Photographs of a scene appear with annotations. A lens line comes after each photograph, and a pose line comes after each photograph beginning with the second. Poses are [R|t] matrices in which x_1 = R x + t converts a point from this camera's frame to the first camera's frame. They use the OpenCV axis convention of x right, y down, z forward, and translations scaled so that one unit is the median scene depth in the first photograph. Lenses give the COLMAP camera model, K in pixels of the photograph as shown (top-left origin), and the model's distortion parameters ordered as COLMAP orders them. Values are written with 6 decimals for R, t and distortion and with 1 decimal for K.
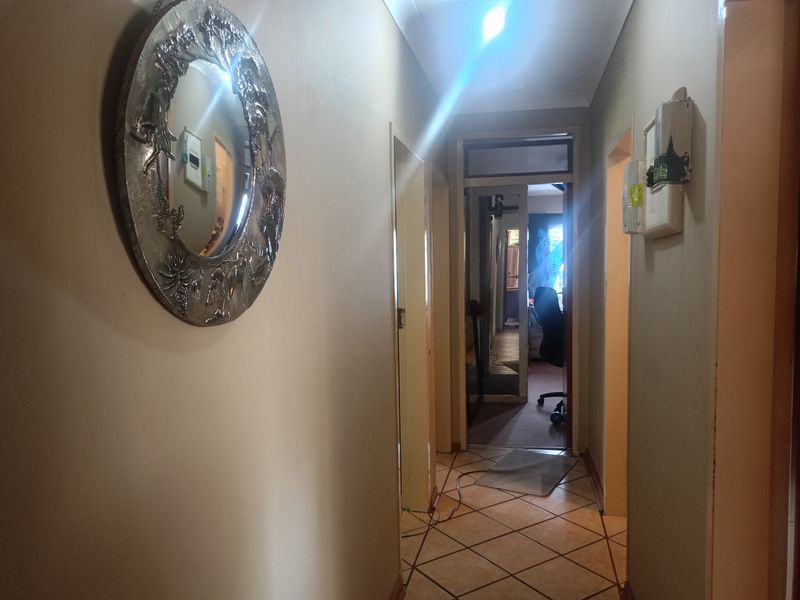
lens RADIAL K [[597.2, 0, 404.1], [0, 597.2, 301.5], [0, 0, 1]] dist [0.007740, -0.002188]
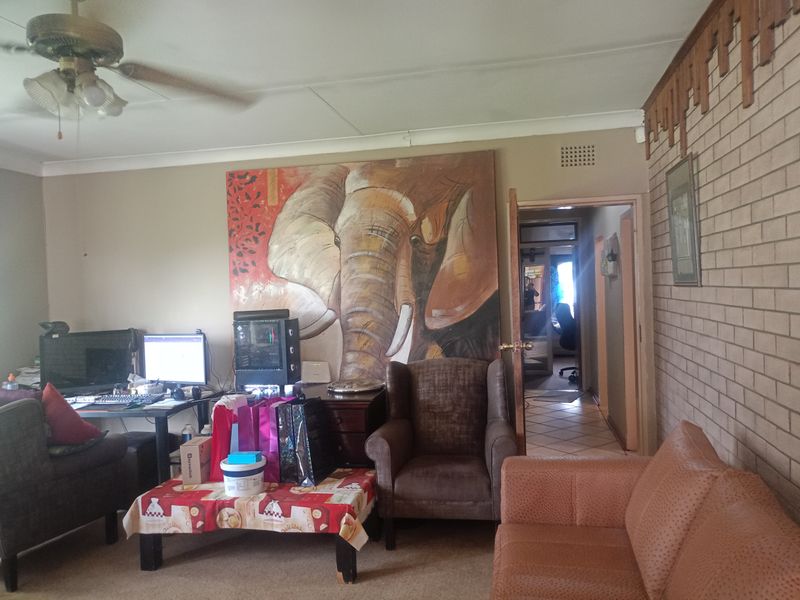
lens RADIAL K [[597.2, 0, 404.1], [0, 597.2, 301.5], [0, 0, 1]] dist [0.007740, -0.002188]
pose [[0.999882, -0.015020, 0.003371, -0.228151], [0.015179, 0.998461, -0.053344, 0.058398], [-0.002565, 0.053389, 0.998570, -0.720242]]
